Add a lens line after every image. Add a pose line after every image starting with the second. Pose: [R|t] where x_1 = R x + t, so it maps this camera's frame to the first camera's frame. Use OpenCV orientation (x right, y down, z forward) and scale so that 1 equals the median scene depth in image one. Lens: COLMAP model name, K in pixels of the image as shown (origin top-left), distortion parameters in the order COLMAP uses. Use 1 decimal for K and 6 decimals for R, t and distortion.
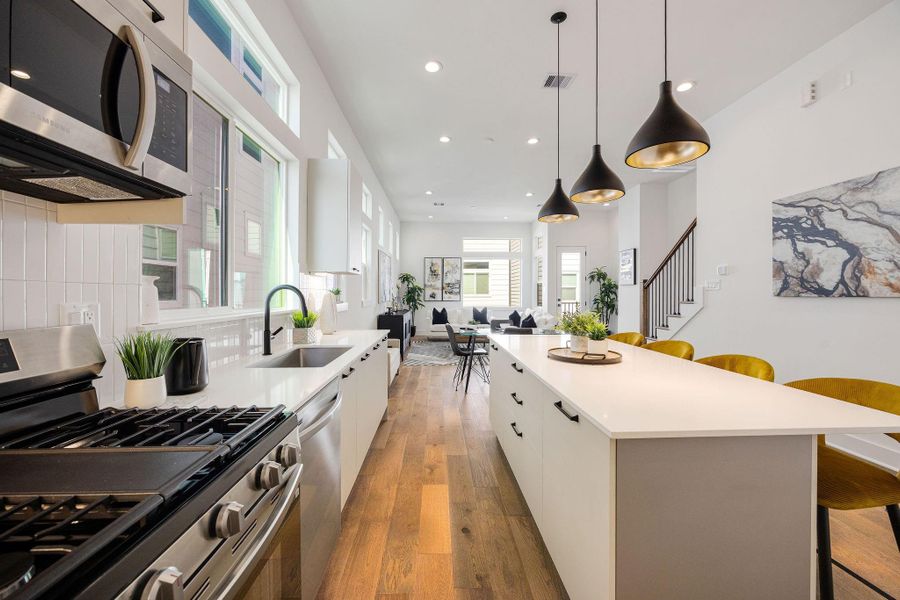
lens RADIAL K [[359.5, 0, 452.3], [0, 359.5, 297.6], [0, 0, 1]] dist [0.000171, 0.000096]
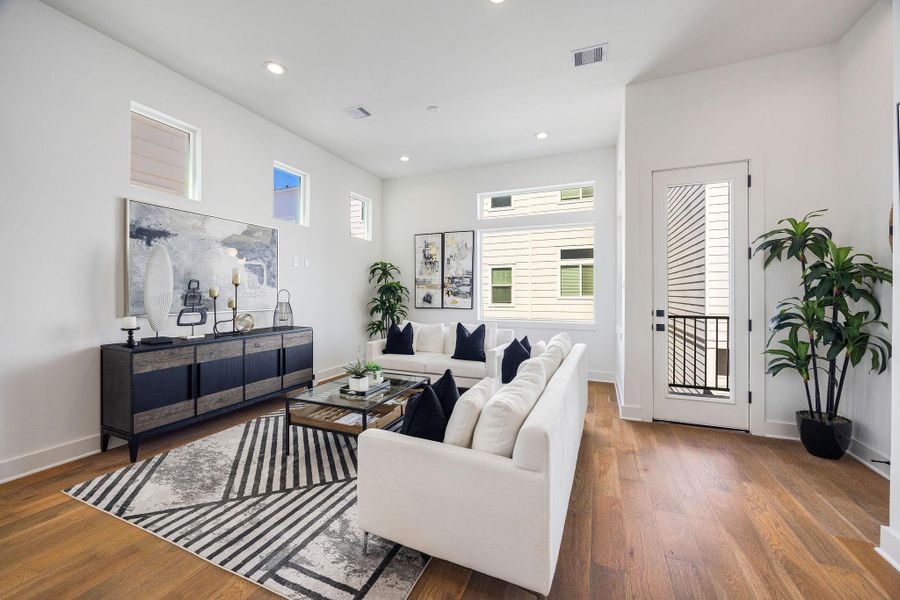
lens RADIAL K [[351.5, 0, 454.2], [0, 351.5, 294.0], [0, 0, 1]] dist [0.000328, -0.000025]
pose [[0.906153, 0.000467, -0.422949, 0.268821], [-0.005522, 0.999927, -0.010726, -0.008872], [0.422913, 0.012055, 0.906090, 0.600803]]
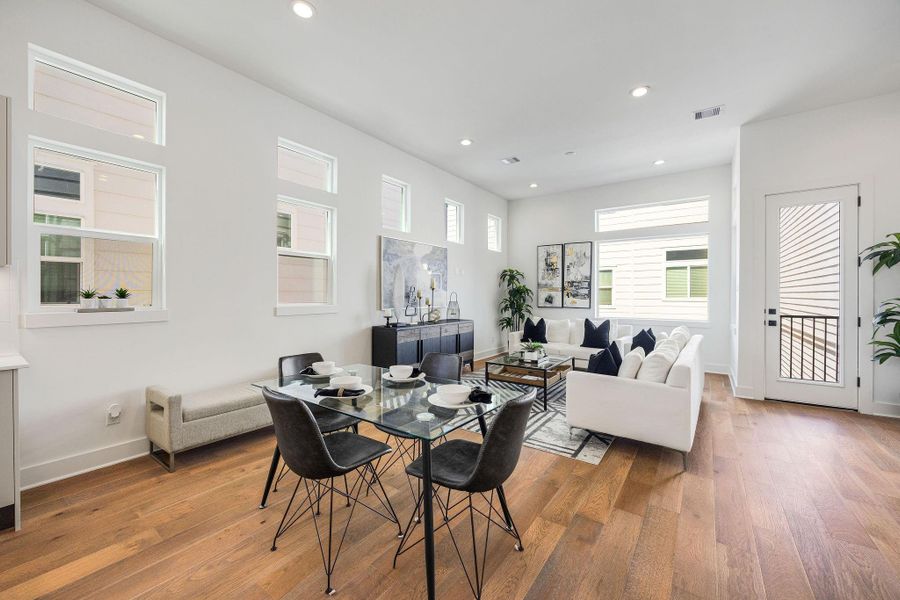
lens RADIAL K [[359.5, 0, 452.3], [0, 359.5, 297.6], [0, 0, 1]] dist [0.000171, 0.000096]
pose [[0.788162, 0.004592, -0.615451, 0.269198], [-0.009072, 0.999950, -0.004157, -0.005699], [0.615401, 0.008860, 0.788164, 0.404464]]
